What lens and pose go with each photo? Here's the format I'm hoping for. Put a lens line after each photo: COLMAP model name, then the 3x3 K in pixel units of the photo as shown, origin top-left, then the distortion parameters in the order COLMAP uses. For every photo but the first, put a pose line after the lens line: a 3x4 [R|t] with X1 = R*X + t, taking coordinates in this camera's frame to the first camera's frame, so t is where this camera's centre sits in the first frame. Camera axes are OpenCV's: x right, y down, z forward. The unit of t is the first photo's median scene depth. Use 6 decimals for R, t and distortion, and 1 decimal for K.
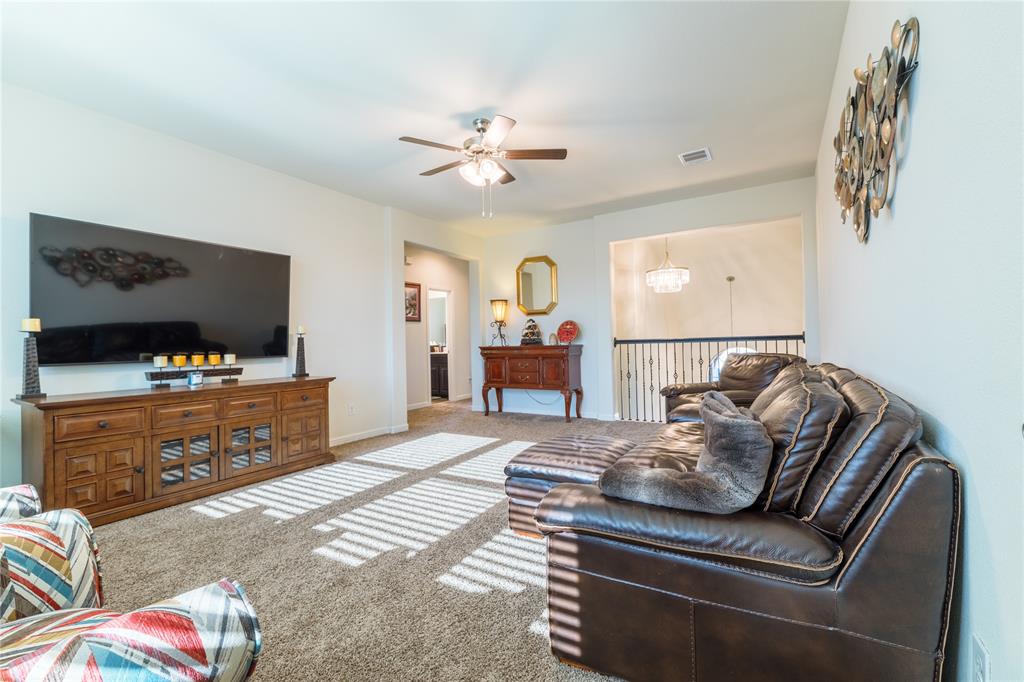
lens RADIAL K [[444.8, 0, 514.4], [0, 444.8, 337.1], [0, 0, 1]] dist [0.005118, -0.000135]
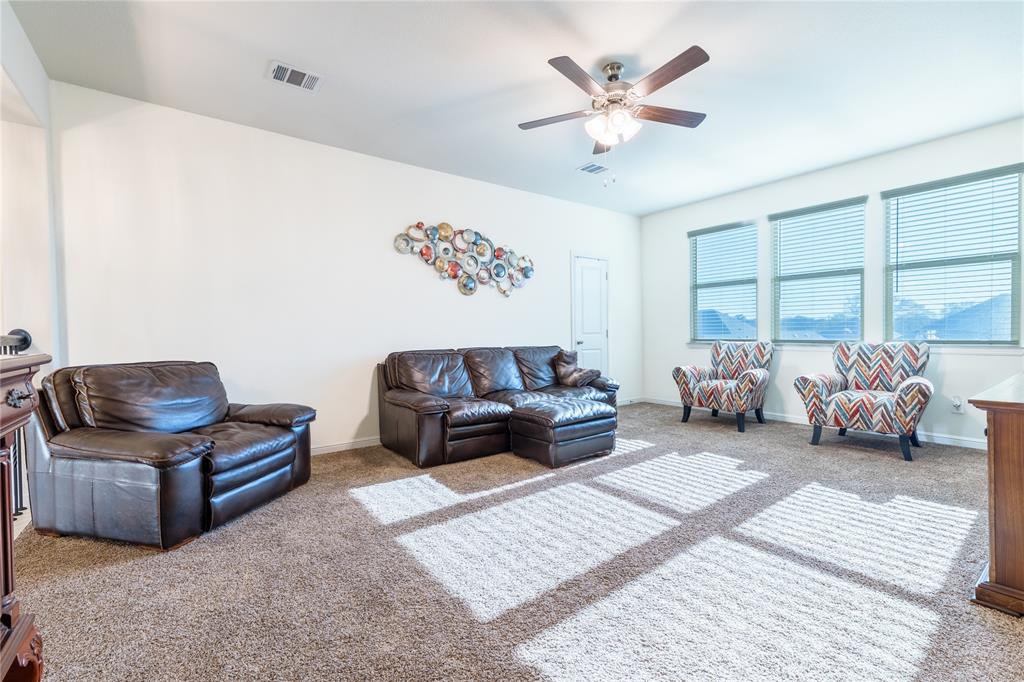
lens RADIAL K [[444.8, 0, 514.0], [0, 444.8, 339.8], [0, 0, 1]] dist [0.005118, -0.000135]
pose [[-0.923865, 0.029604, 0.381572, -0.275023], [0.033431, 0.999435, 0.003404, 0.033048], [-0.381256, 0.015901, -0.924333, 2.335868]]
